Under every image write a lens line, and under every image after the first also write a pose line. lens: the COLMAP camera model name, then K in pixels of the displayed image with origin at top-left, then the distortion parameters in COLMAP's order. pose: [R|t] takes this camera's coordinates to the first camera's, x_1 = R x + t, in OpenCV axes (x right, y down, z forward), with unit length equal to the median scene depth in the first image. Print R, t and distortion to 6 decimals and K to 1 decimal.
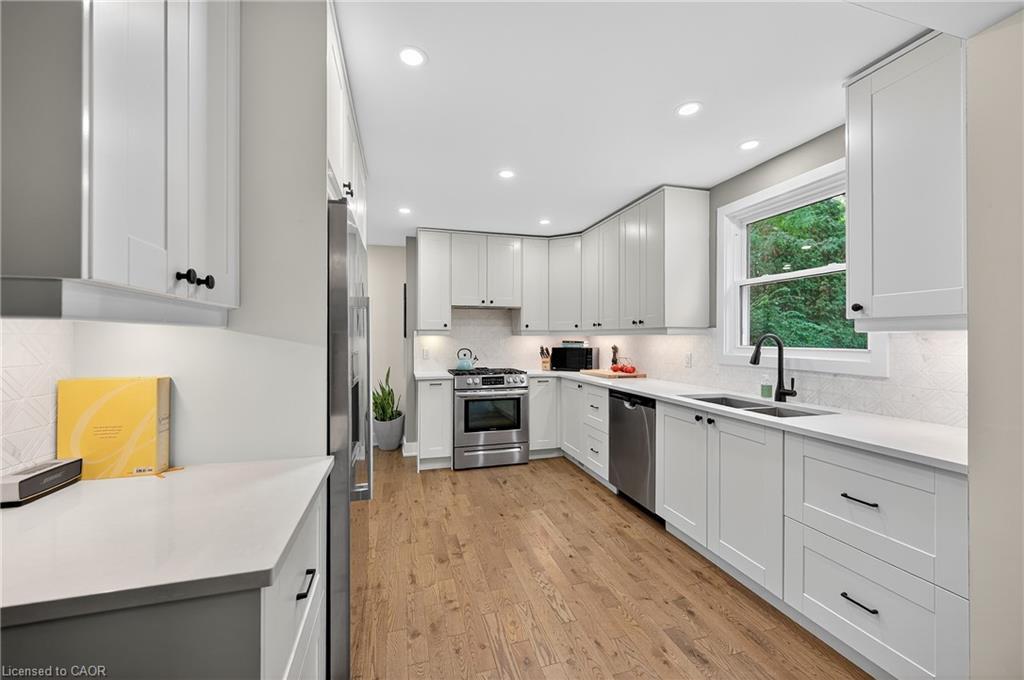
lens RADIAL K [[400.0, 0, 514.9], [0, 400.0, 336.9], [0, 0, 1]] dist [0.000308, -0.000625]
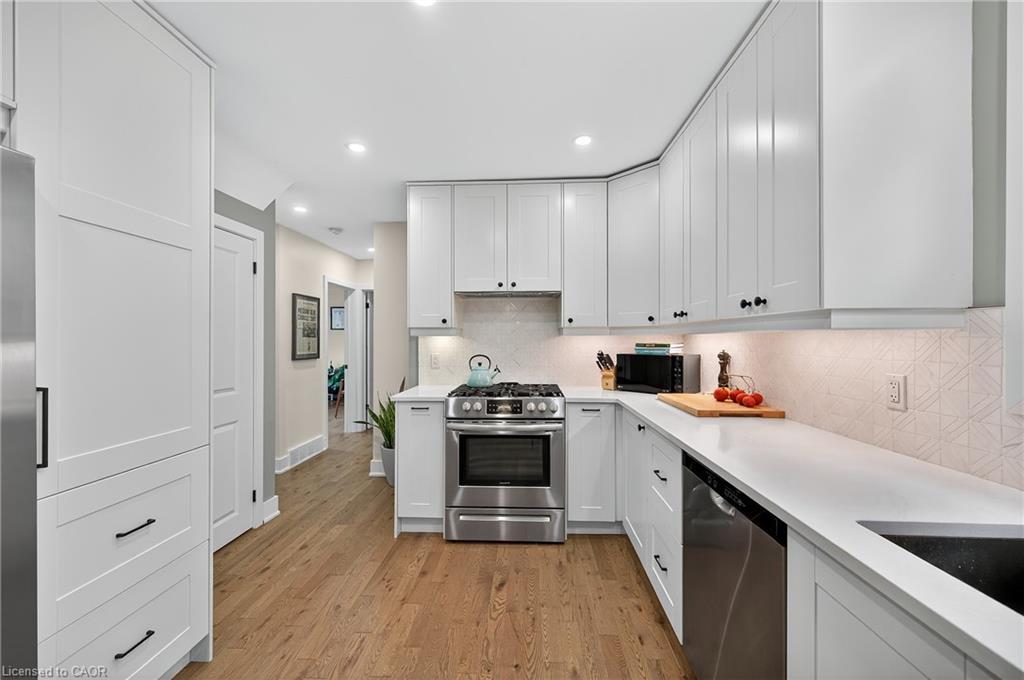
lens RADIAL K [[400.0, 0, 511.4], [0, 400.0, 338.2], [0, 0, 1]] dist [0.000308, -0.000625]
pose [[0.946435, -0.004022, -0.322871, 0.163739], [0.003933, 0.999992, -0.000925, 0.001513], [0.322872, -0.000394, 0.946443, 0.410953]]
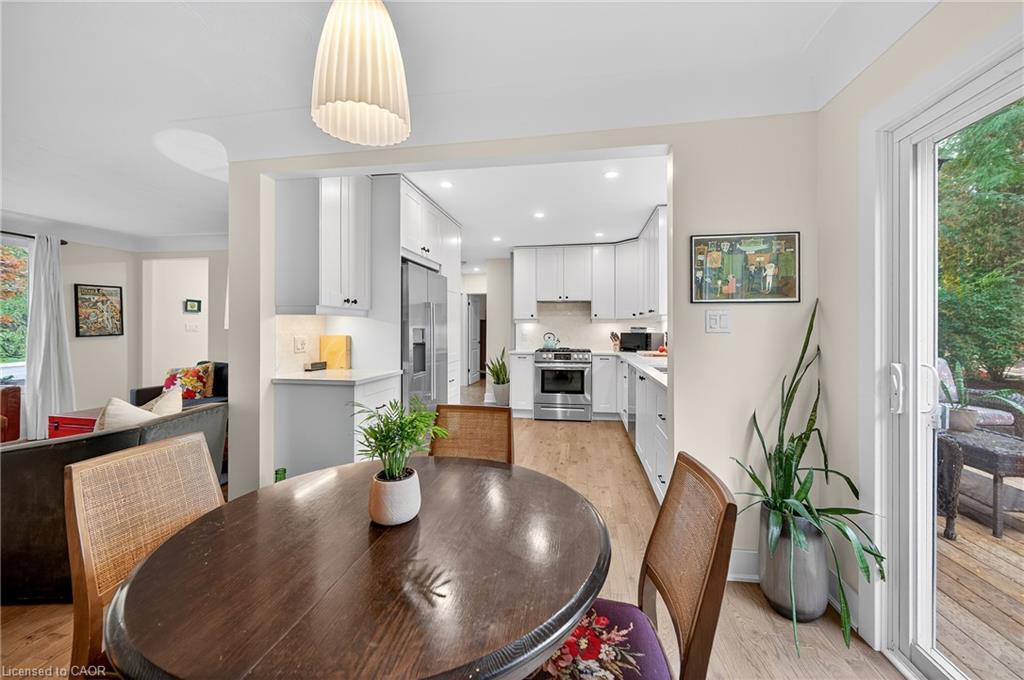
lens RADIAL K [[400.0, 0, 514.3], [0, 400.0, 333.4], [0, 0, 1]] dist [0.000308, -0.000625]
pose [[0.902795, 0.005408, -0.430037, 0.382780], [0.000546, 0.999906, 0.013722, 0.013633], [0.430071, -0.012623, 0.902707, -0.284467]]
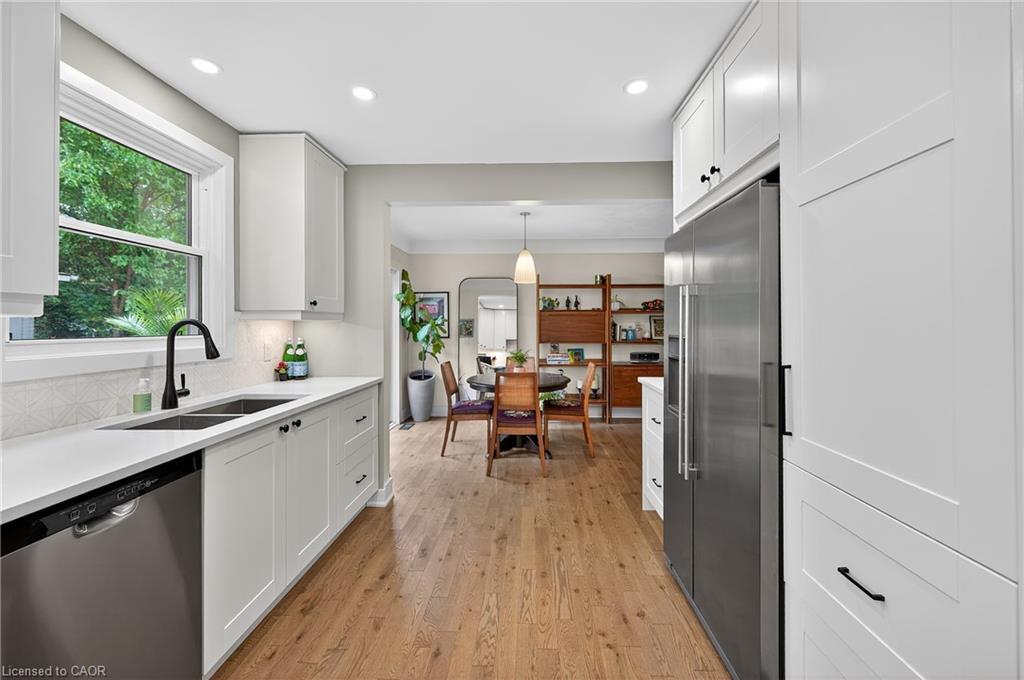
lens RADIAL K [[400.0, 0, 517.1], [0, 400.0, 324.3], [0, 0, 1]] dist [0.000308, -0.000625]
pose [[-0.950513, -0.000115, 0.310685, -0.117353], [-0.002193, 0.999977, -0.006340, 0.003535], [-0.310677, -0.006708, -0.950492, 0.919434]]
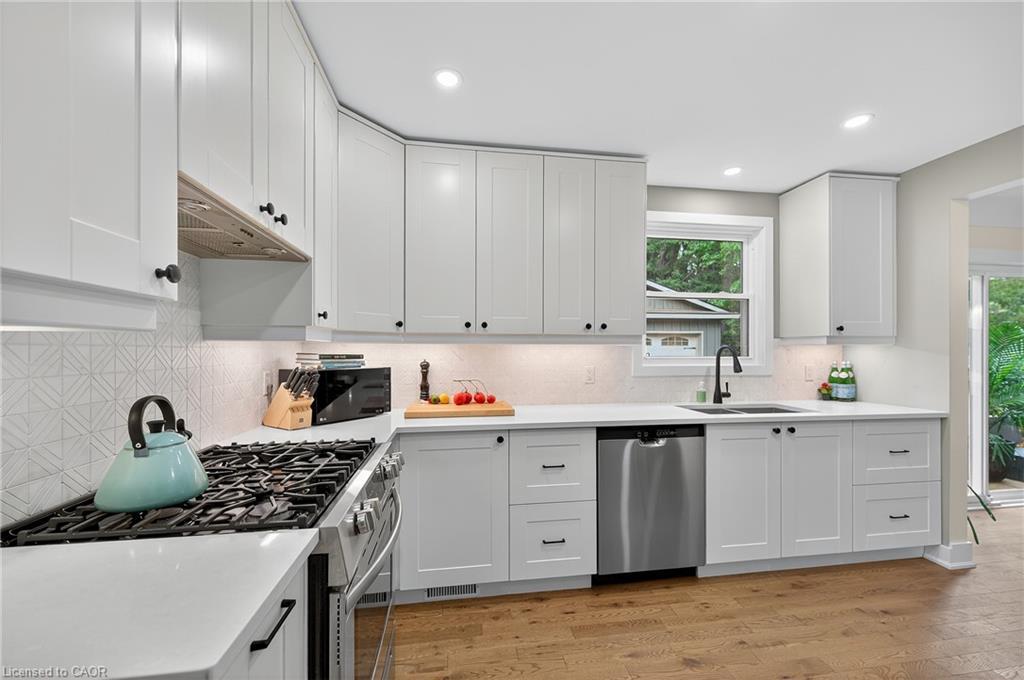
lens RADIAL K [[400.0, 0, 512.9], [0, 400.0, 348.8], [0, 0, 1]] dist [0.000308, -0.000625]
pose [[0.133297, 0.002233, 0.991074, -0.344685], [-0.003337, 0.999993, -0.001804, 0.004004], [-0.991070, -0.003067, 0.133304, 0.871371]]
